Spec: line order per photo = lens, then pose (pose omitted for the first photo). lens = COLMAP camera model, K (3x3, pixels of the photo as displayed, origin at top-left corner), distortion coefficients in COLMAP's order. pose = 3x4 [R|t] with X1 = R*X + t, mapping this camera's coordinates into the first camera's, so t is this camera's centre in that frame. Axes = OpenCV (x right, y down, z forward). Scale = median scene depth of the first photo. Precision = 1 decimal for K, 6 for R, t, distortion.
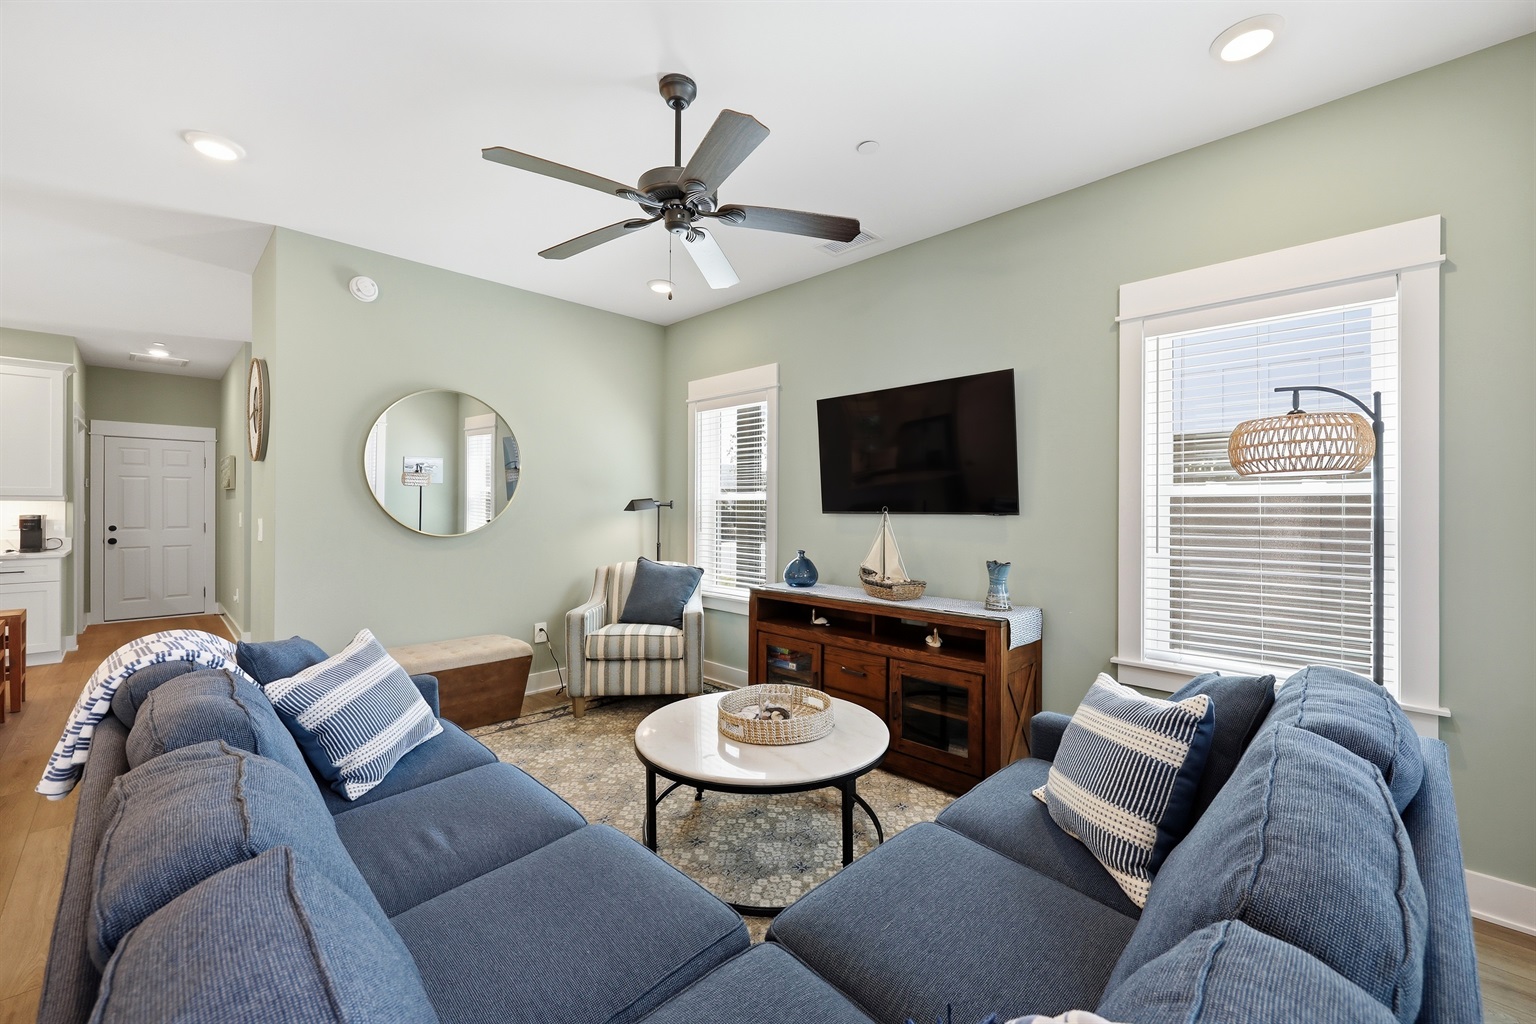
lens RADIAL K [[613.9, 0, 759.7], [0, 613.9, 508.0], [0, 0, 1]] dist [-0.013068, 0.000101]
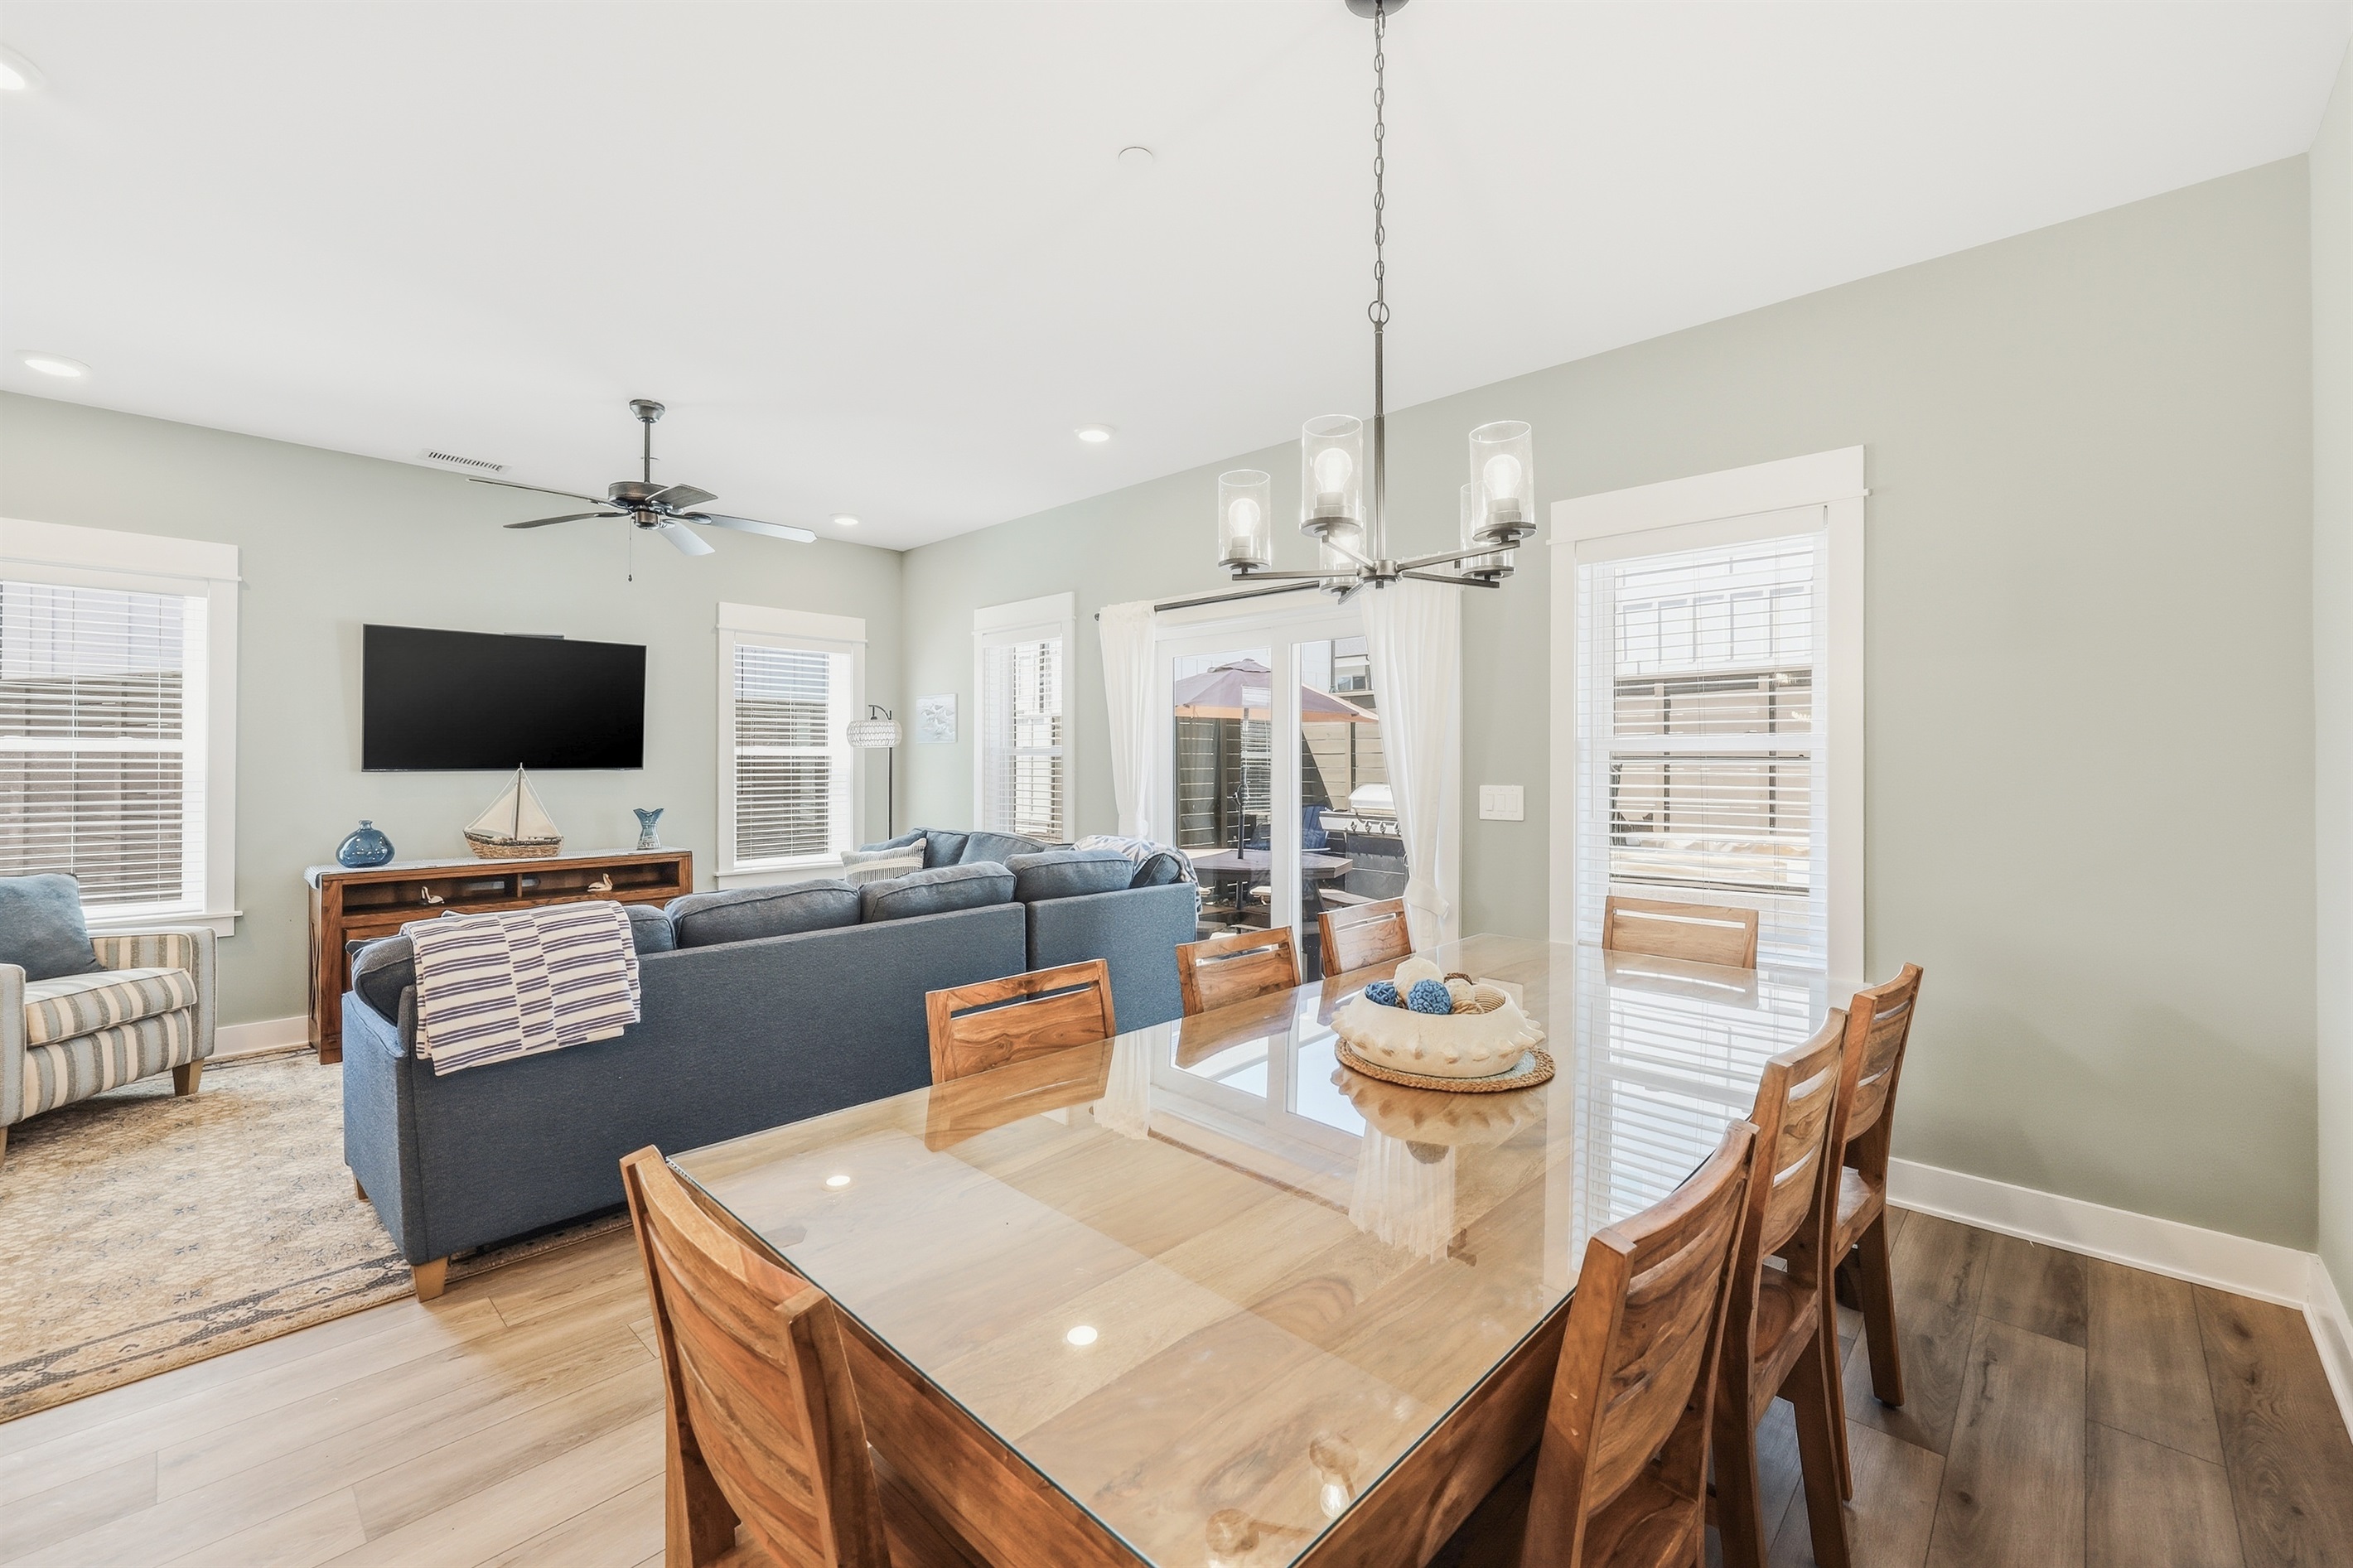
lens RADIAL K [[968.9, 0, 1180.2], [0, 968.9, 762.2], [0, 0, 1]] dist [0.004771, 0.000444]
pose [[-0.023529, -0.004726, 0.999712, -1.304708], [0.001795, 0.999987, 0.004770, -0.008115], [-0.999722, 0.001907, -0.023520, 0.011901]]
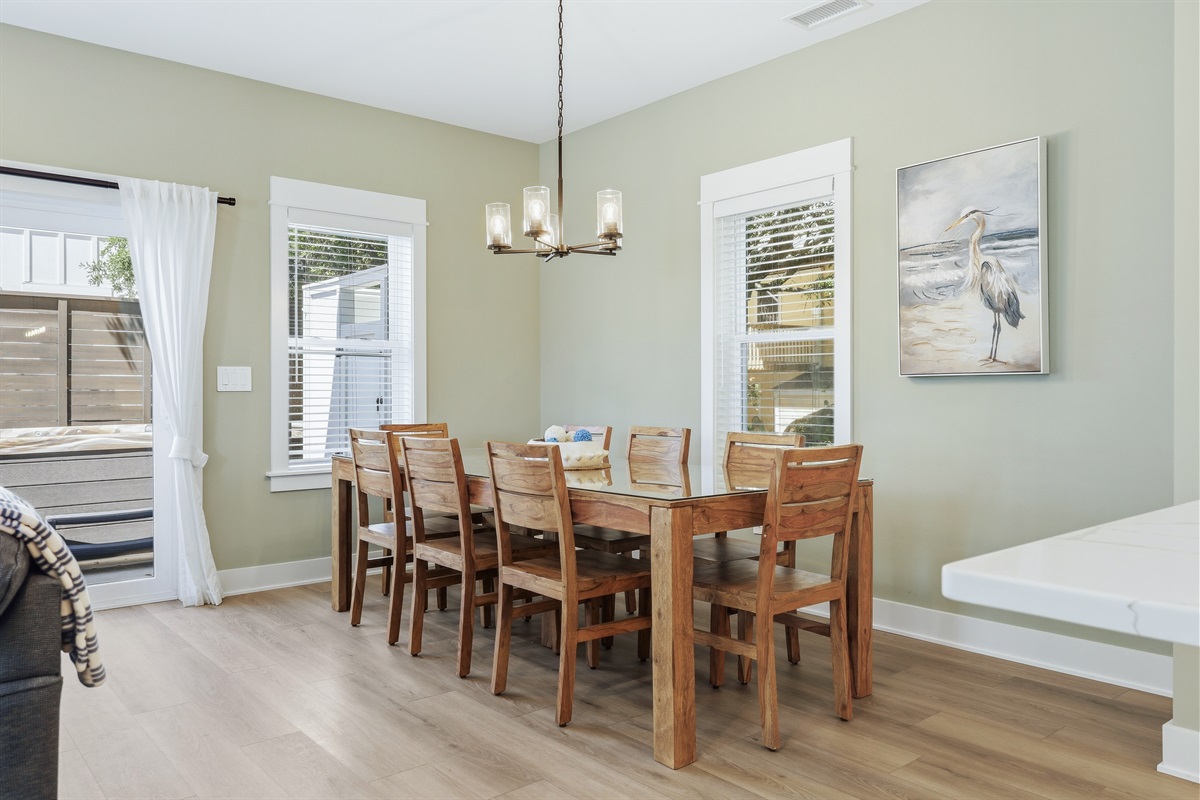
lens RADIAL K [[853.9, 0, 594.7], [0, 853.9, 393.4], [0, 0, 1]] dist [0.002606, 0.001147]
pose [[-0.996028, 0.000039, 0.089046, -0.889631], [0.000800, 0.999963, 0.008511, 0.056963], [-0.089042, 0.008548, -0.995991, 0.942427]]
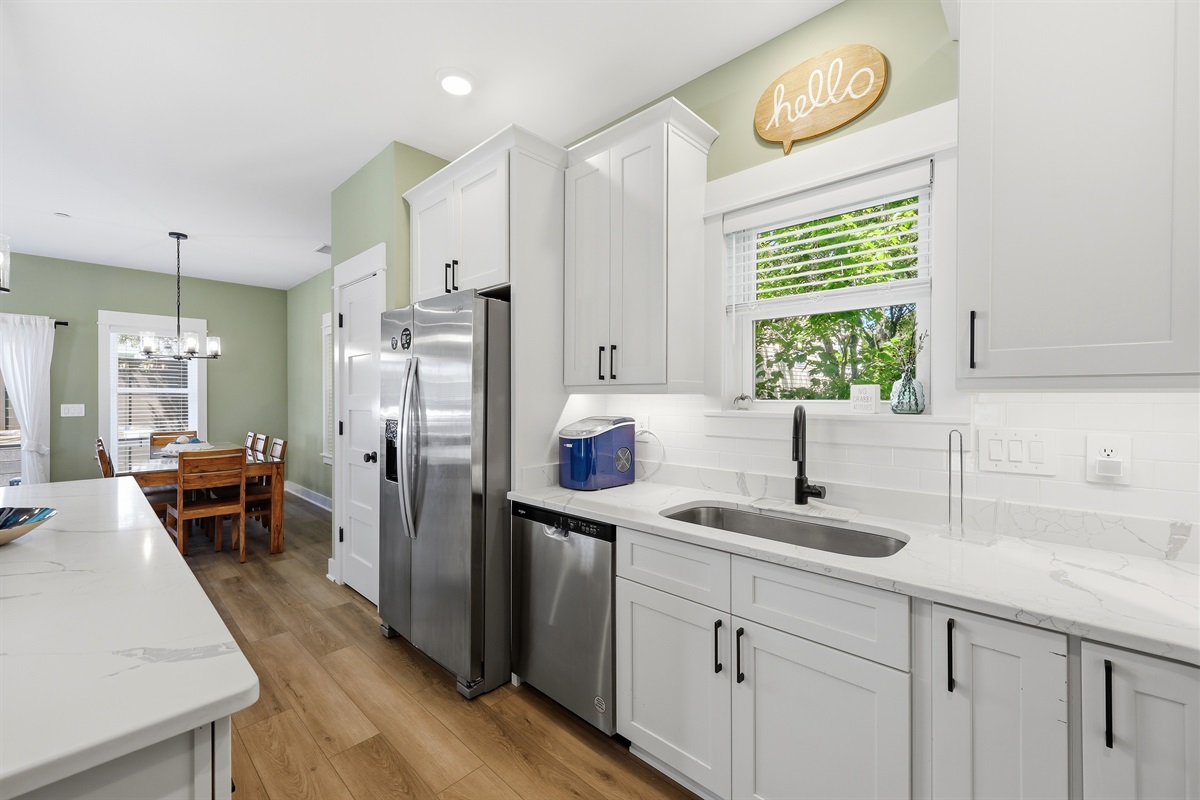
lens RADIAL K [[484.2, 0, 597.9], [0, 484.2, 398.4], [0, 0, 1]] dist [-0.001616, 0.001007]
pose [[-0.999678, -0.003708, -0.025113, -1.865714], [-0.003898, 0.999964, 0.007511, -0.013366], [0.025084, 0.007607, -0.999656, 1.241290]]
